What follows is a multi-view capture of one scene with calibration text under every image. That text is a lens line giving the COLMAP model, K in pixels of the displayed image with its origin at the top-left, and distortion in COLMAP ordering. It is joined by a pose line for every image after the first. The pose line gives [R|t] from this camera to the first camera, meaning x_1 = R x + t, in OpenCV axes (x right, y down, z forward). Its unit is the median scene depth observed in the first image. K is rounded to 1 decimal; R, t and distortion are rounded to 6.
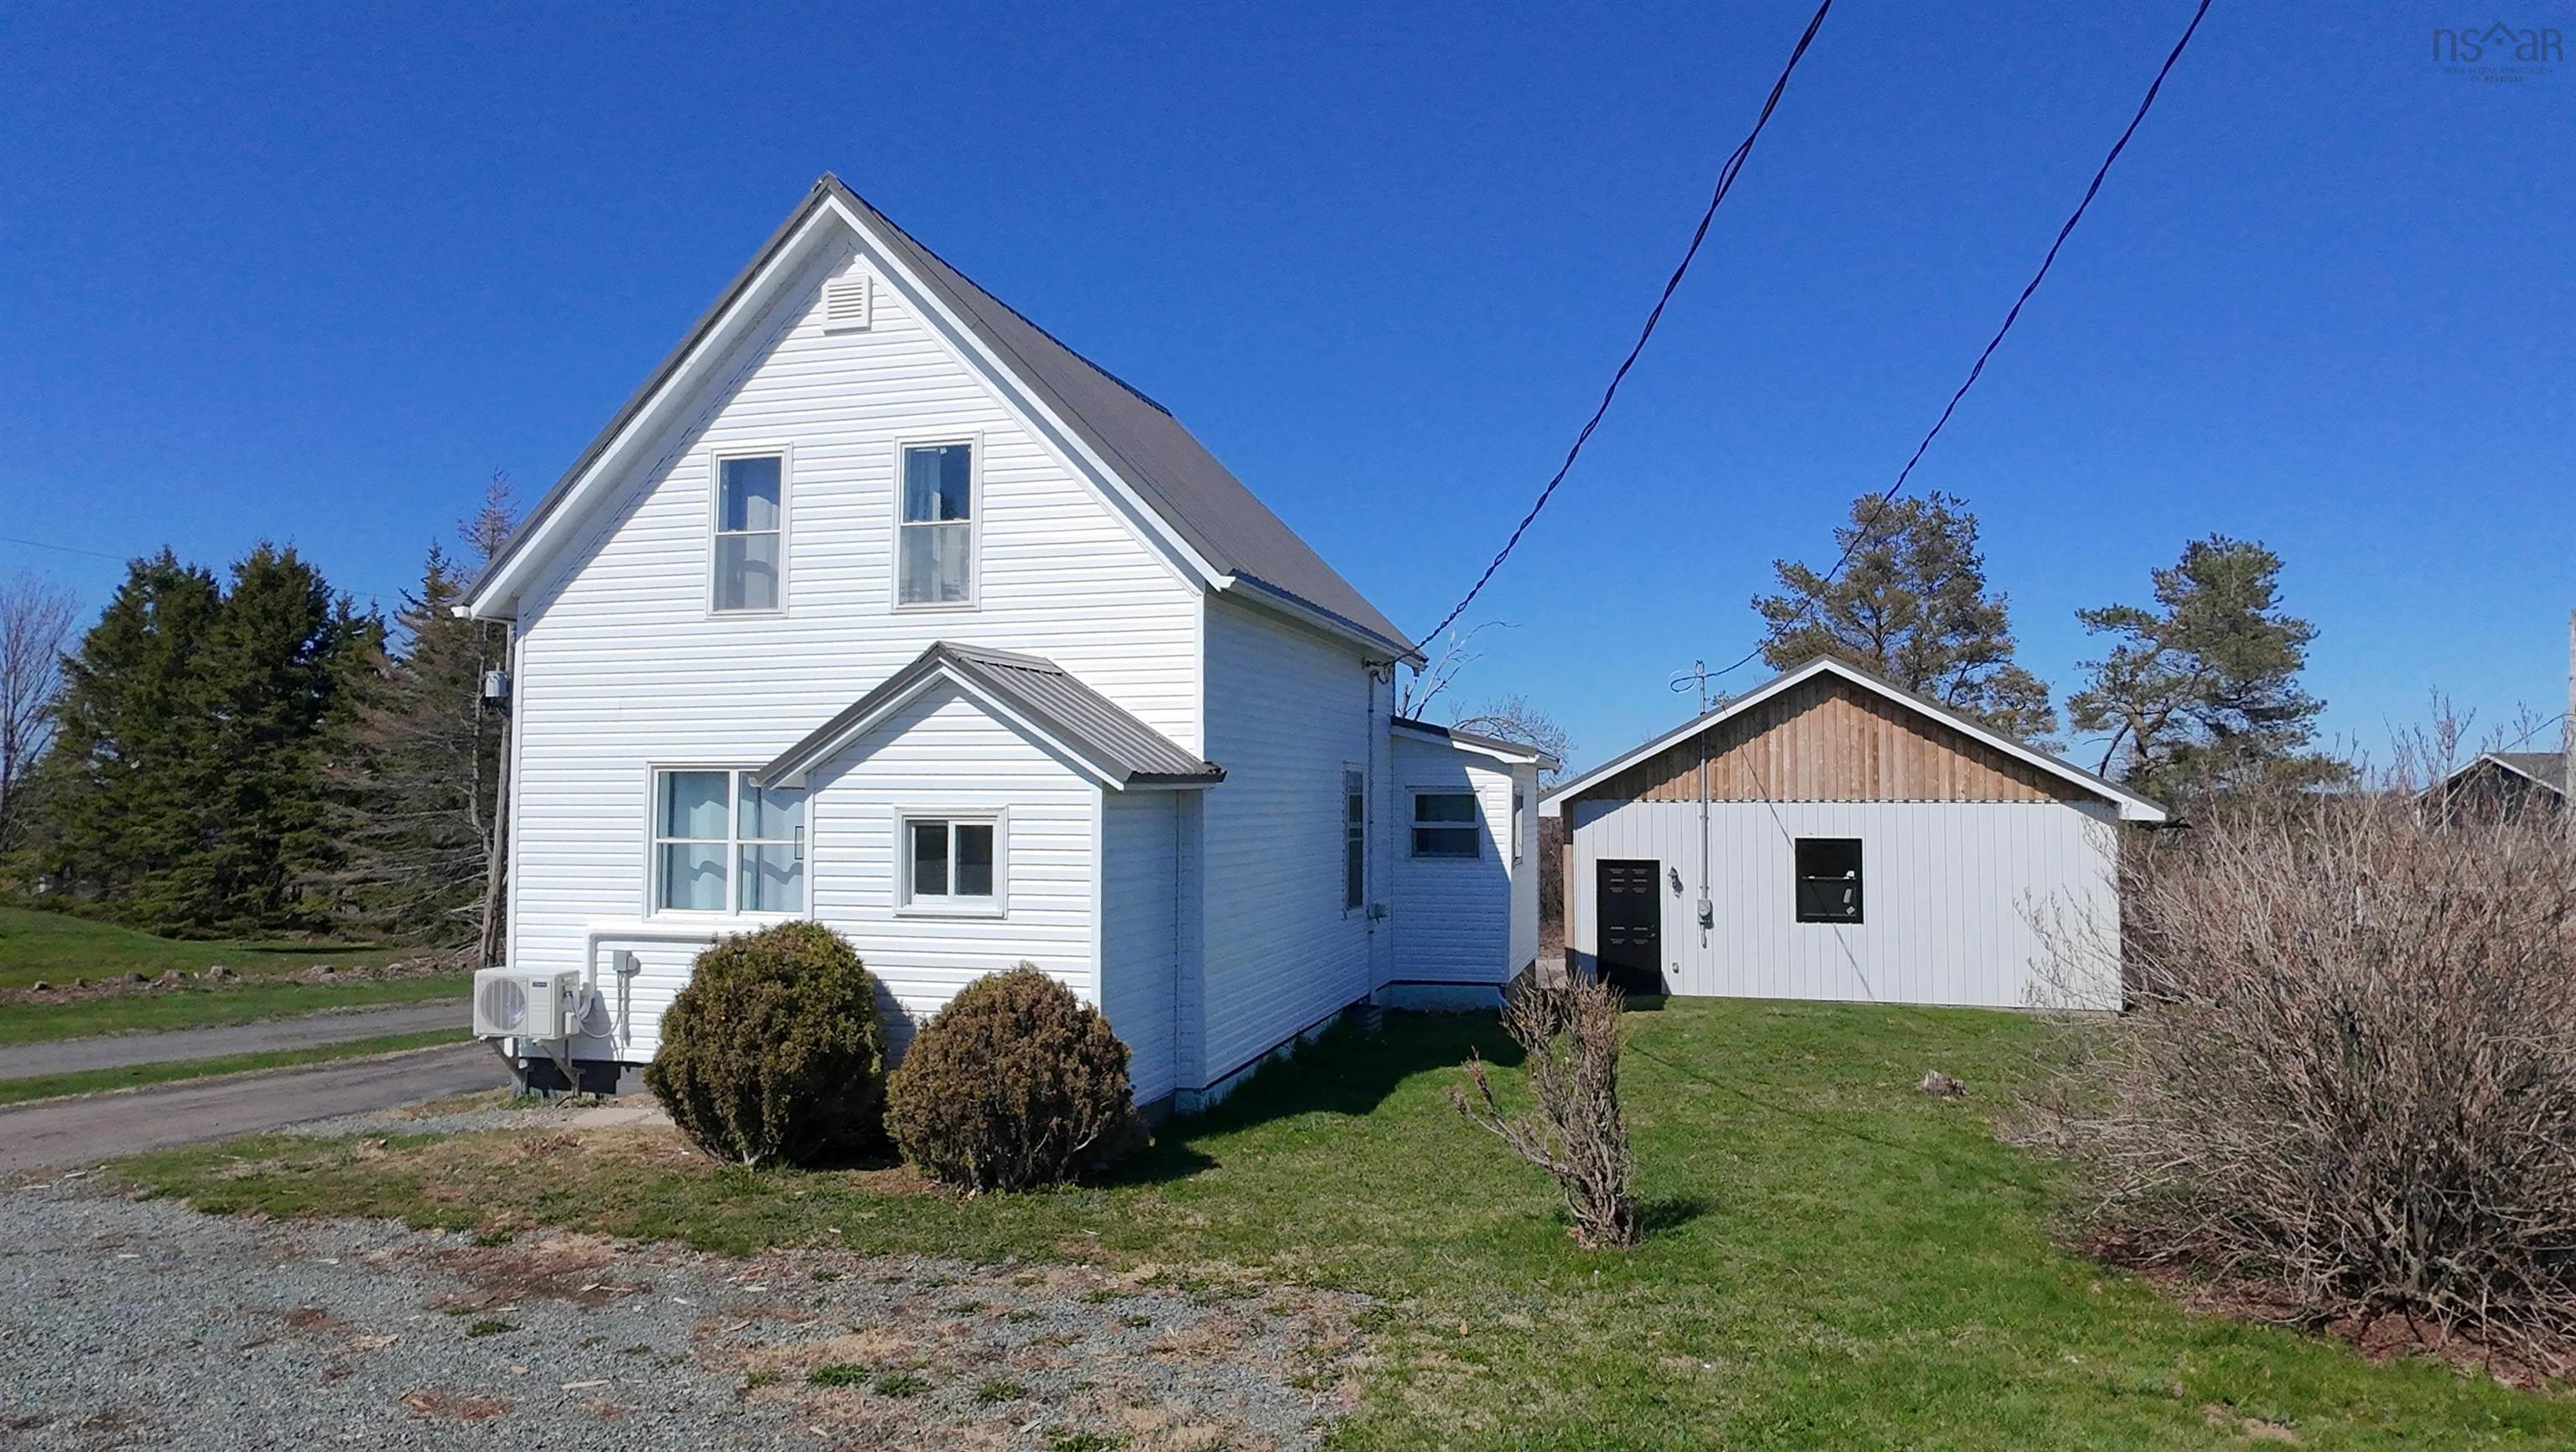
lens RADIAL K [[1638.3, 0, 1293.7], [0, 1638.3, 721.4], [0, 0, 1]] dist [0.003472, -0.002482]
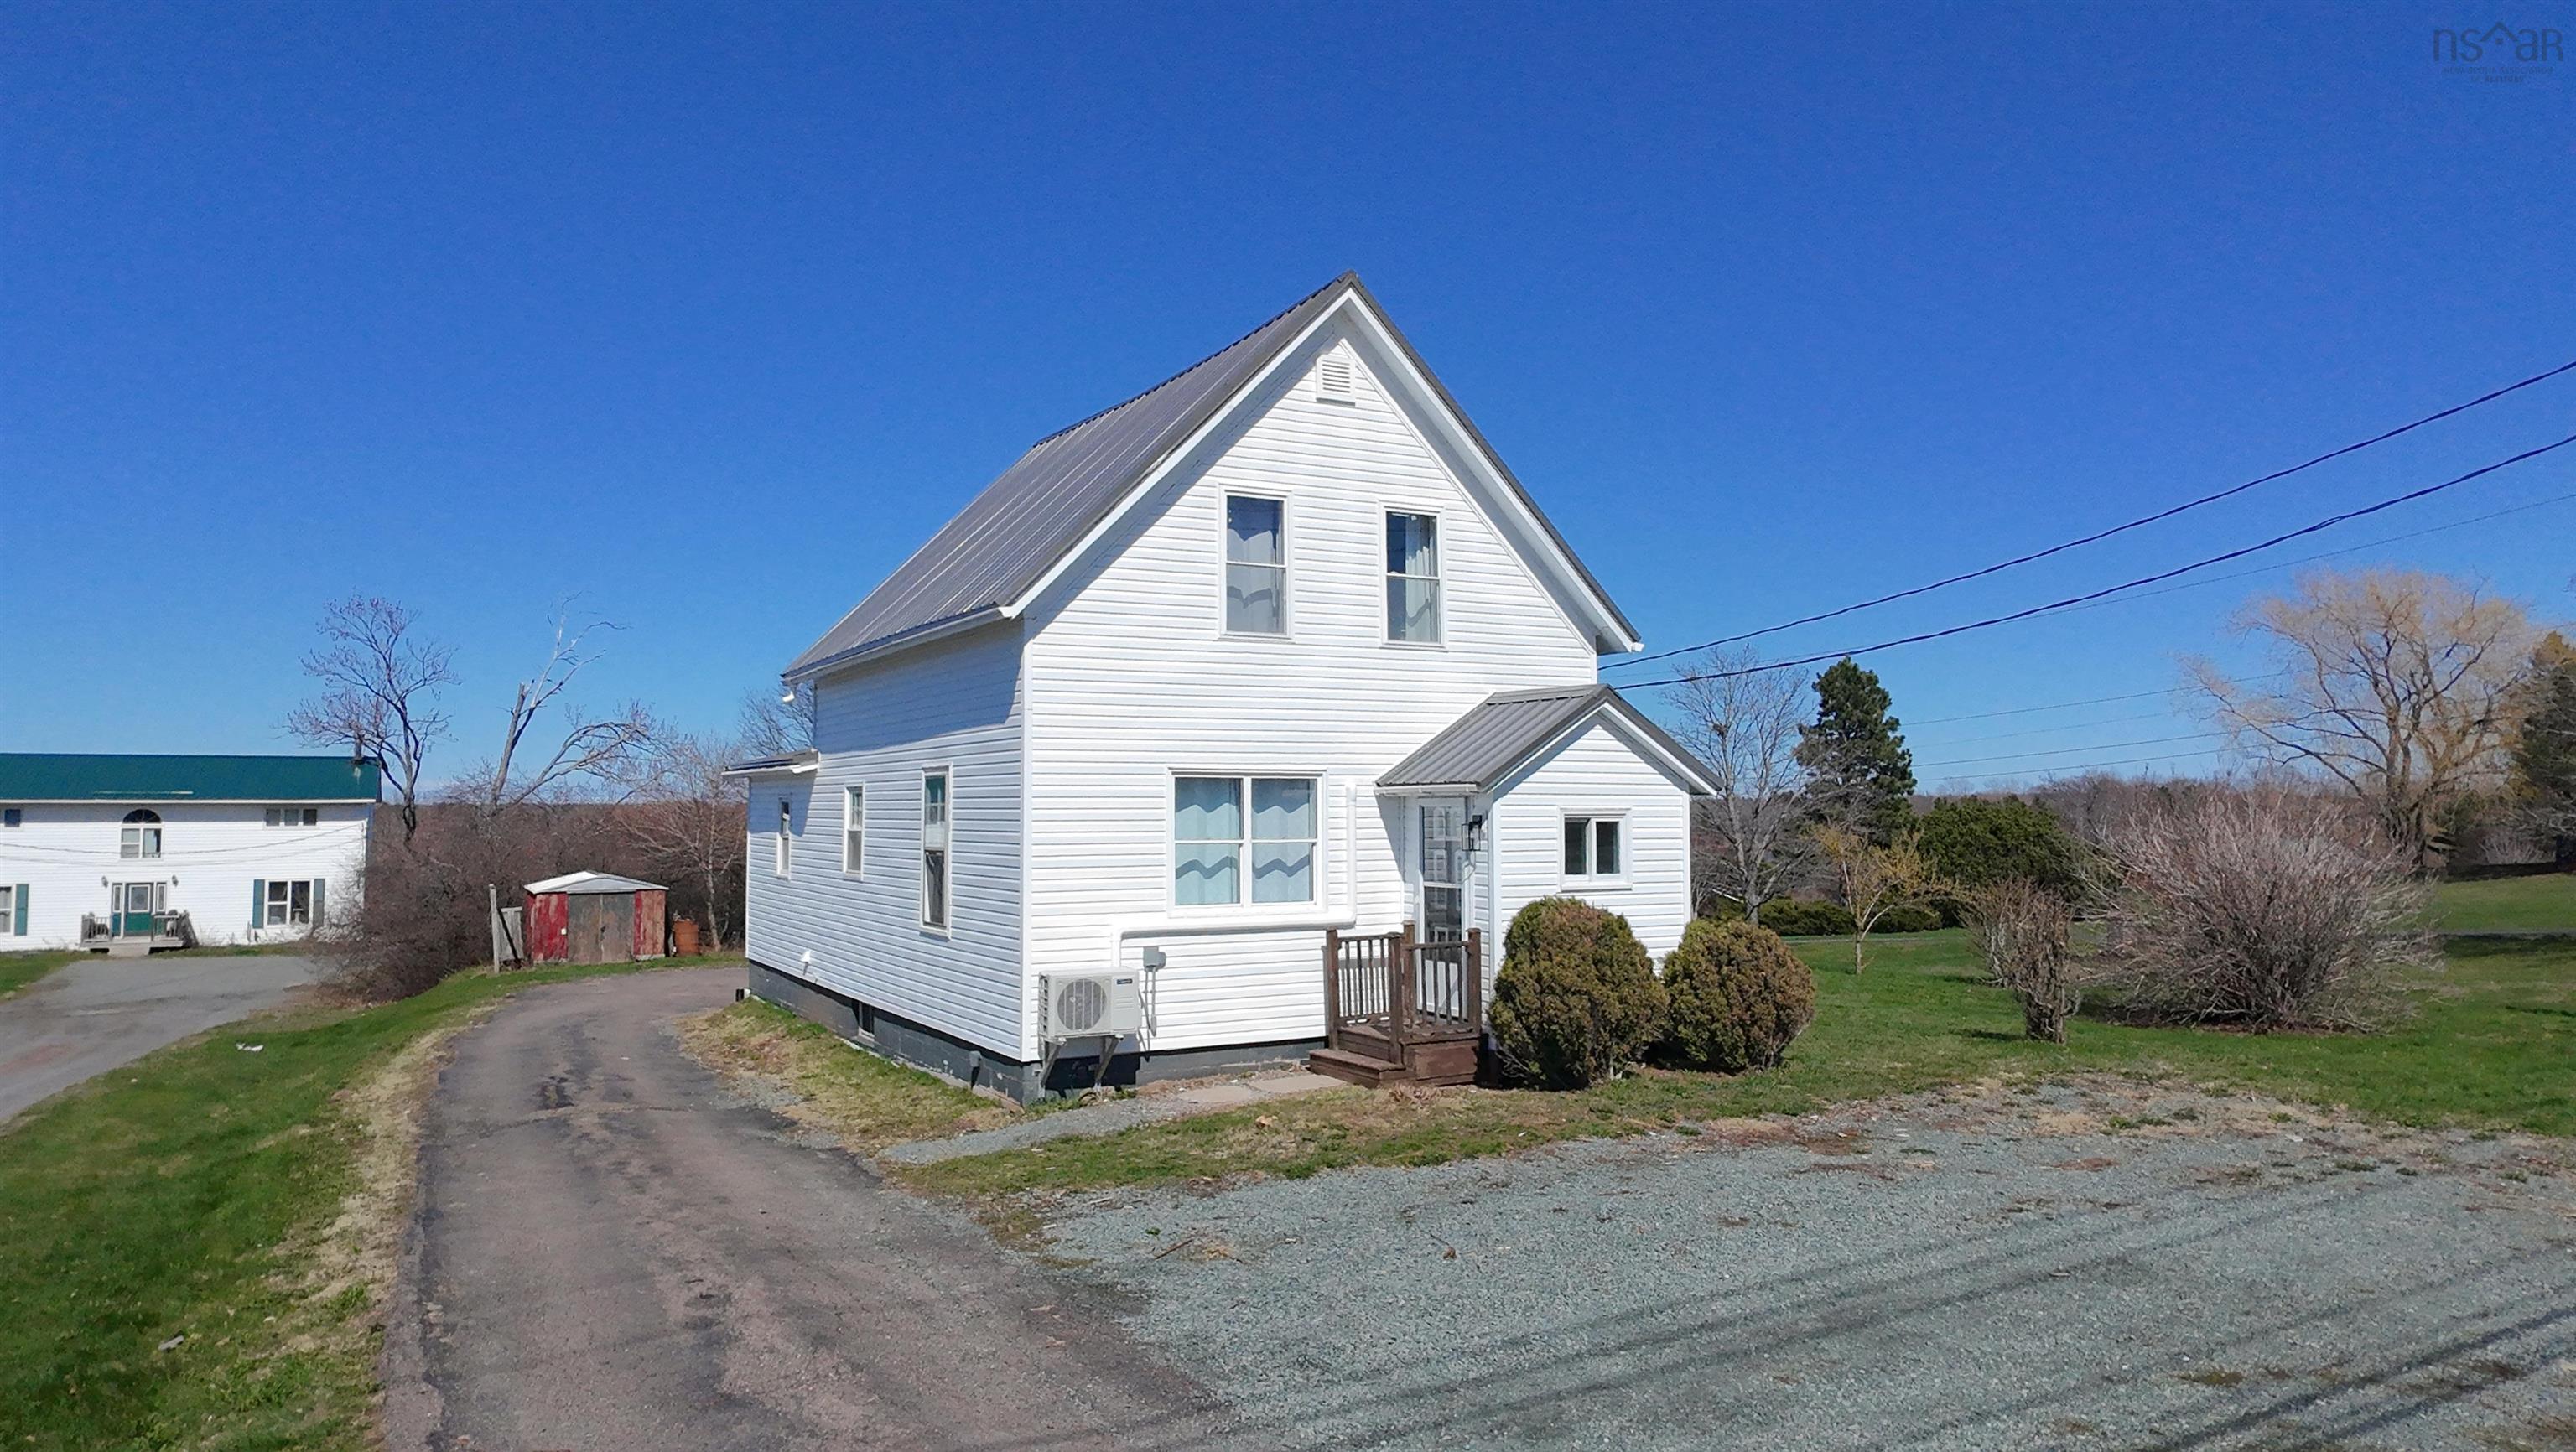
lens RADIAL K [[1638.3, 0, 1293.6], [0, 1638.3, 721.9], [0, 0, 1]] dist [0.003472, -0.002482]
pose [[0.718903, 0.037438, 0.694102, -1.091090], [-0.029609, 0.999292, -0.023231, 0.017433], [-0.694480, -0.003851, 0.719502, 0.179618]]
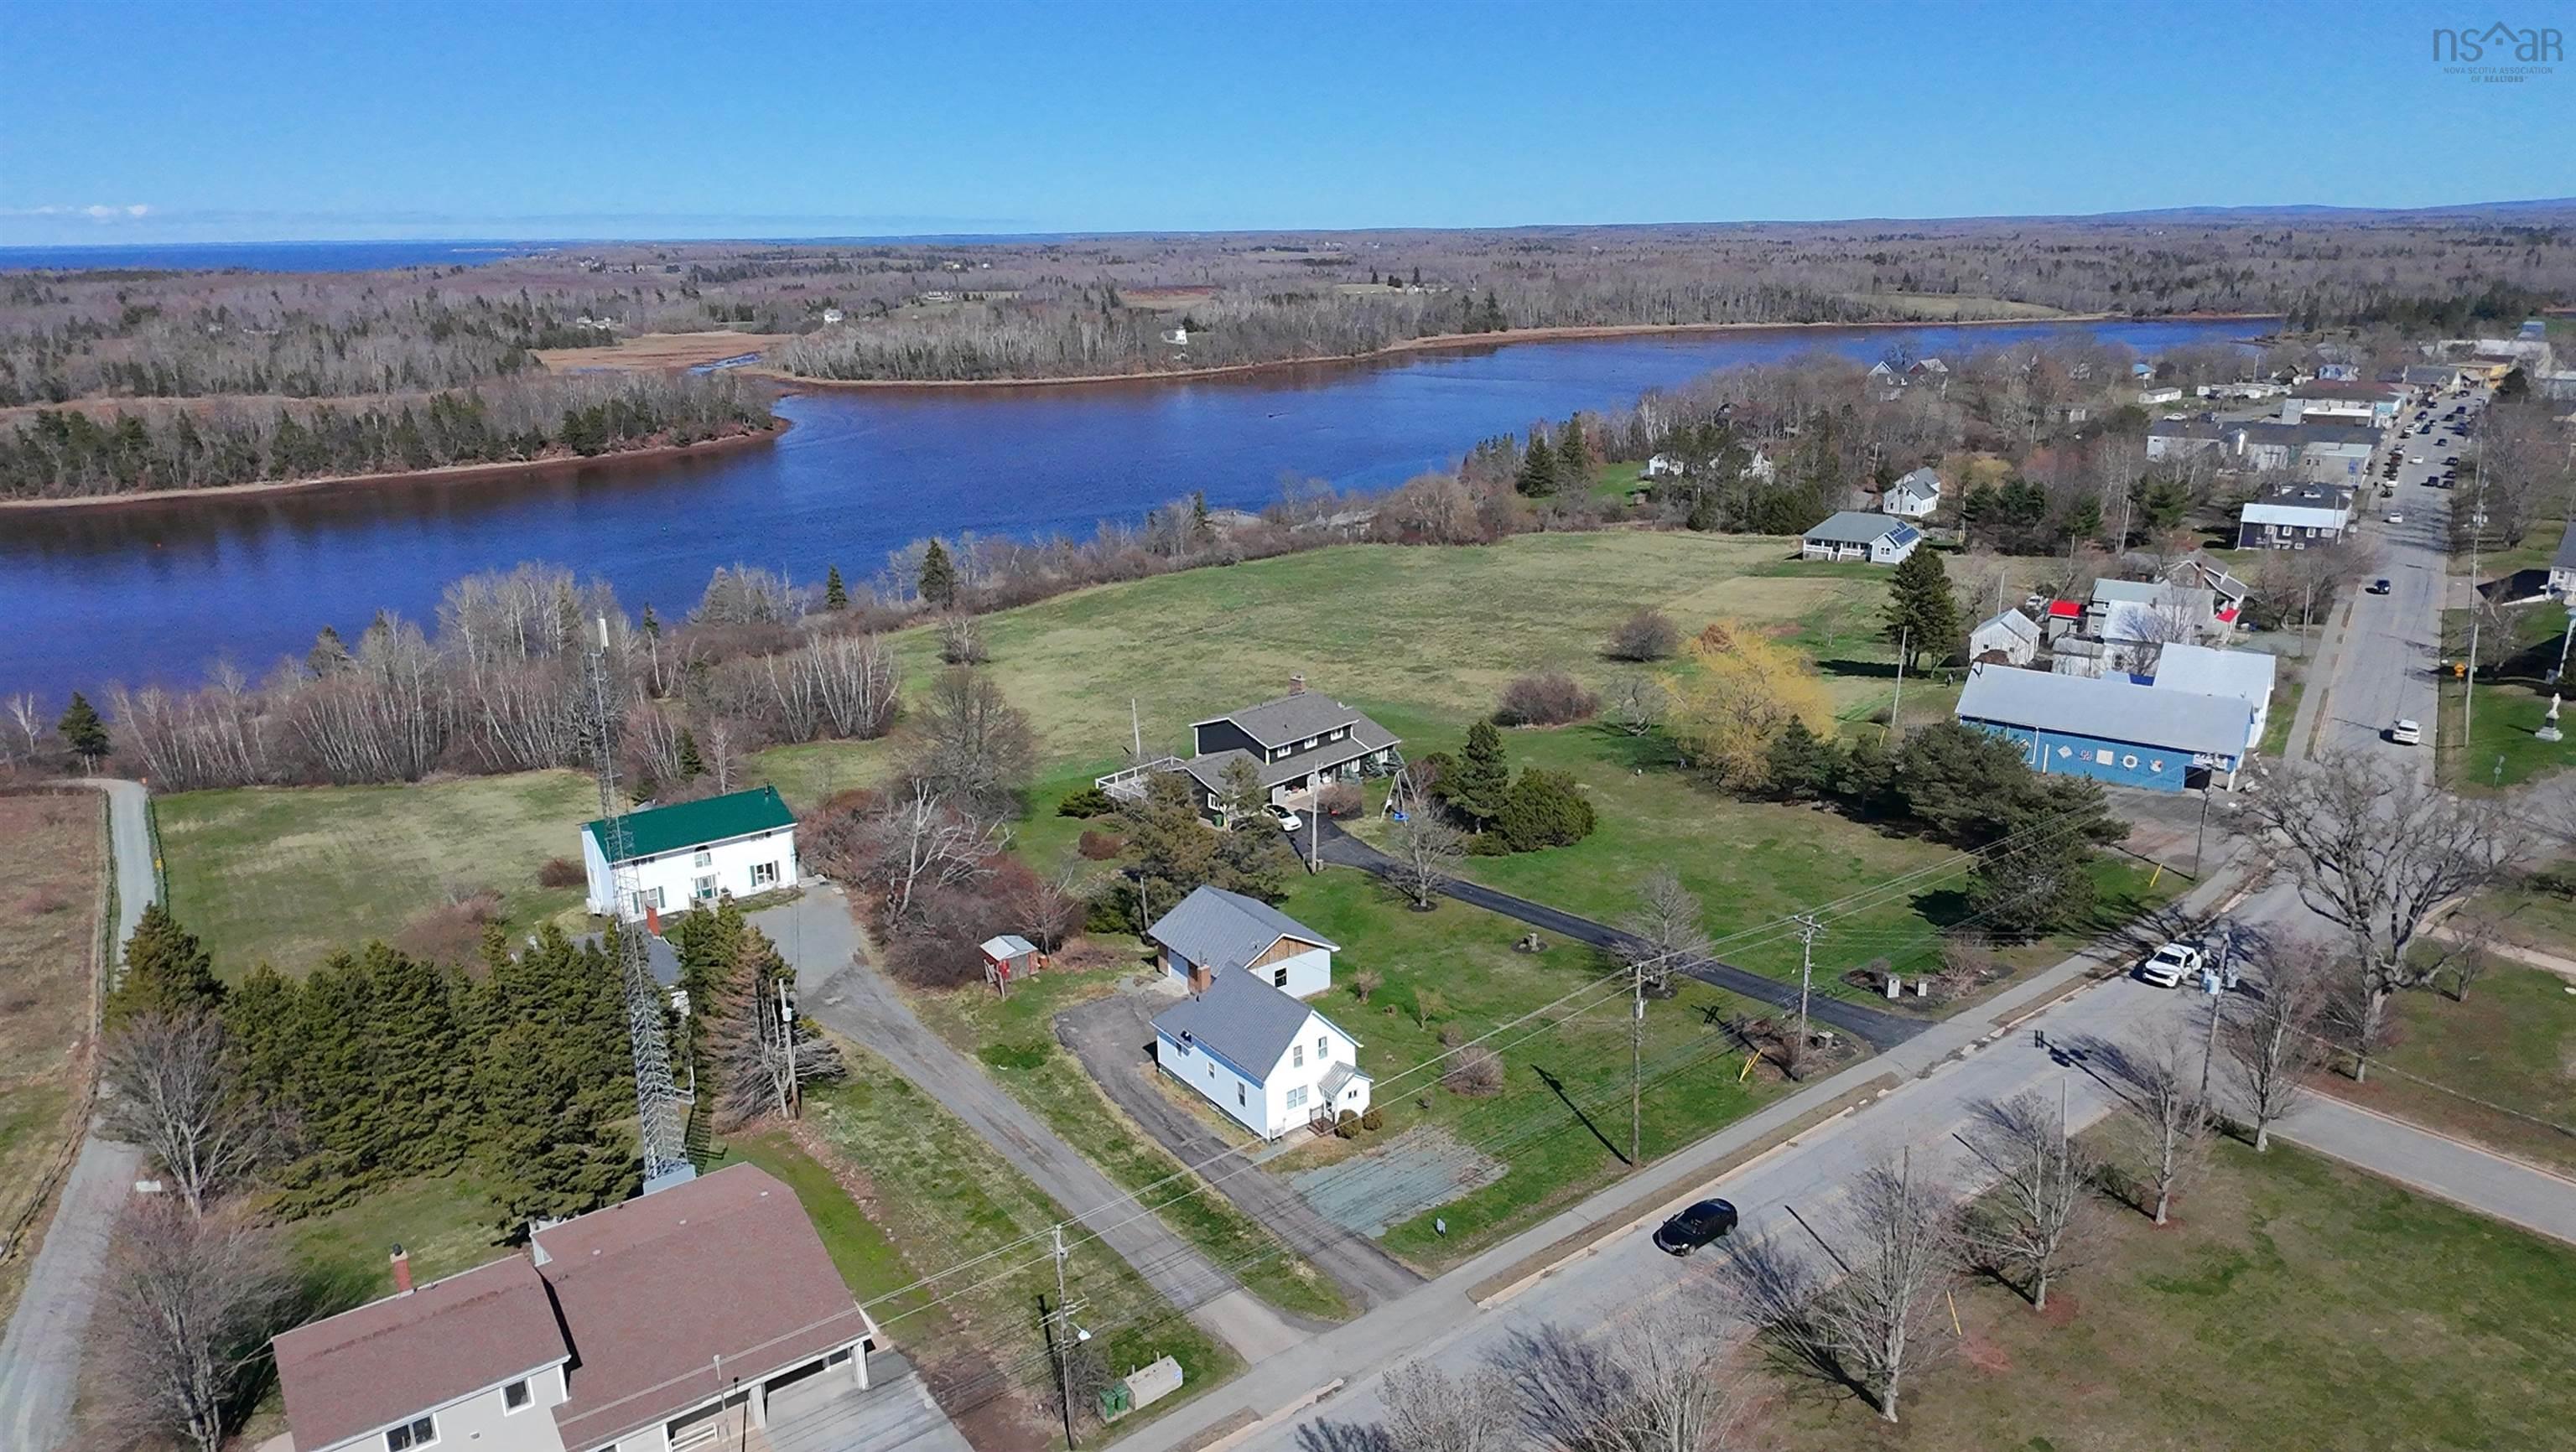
lens RADIAL K [[1638.3, 0, 1304.8], [0, 1638.3, 726.4], [0, 0, 1]] dist [0.003472, -0.002482]
pose [[0.624594, -0.232961, 0.745394, -5.051881], [-0.022511, 0.948703, 0.315365, -3.550766], [-0.780625, -0.213754, 0.587310, -2.705669]]
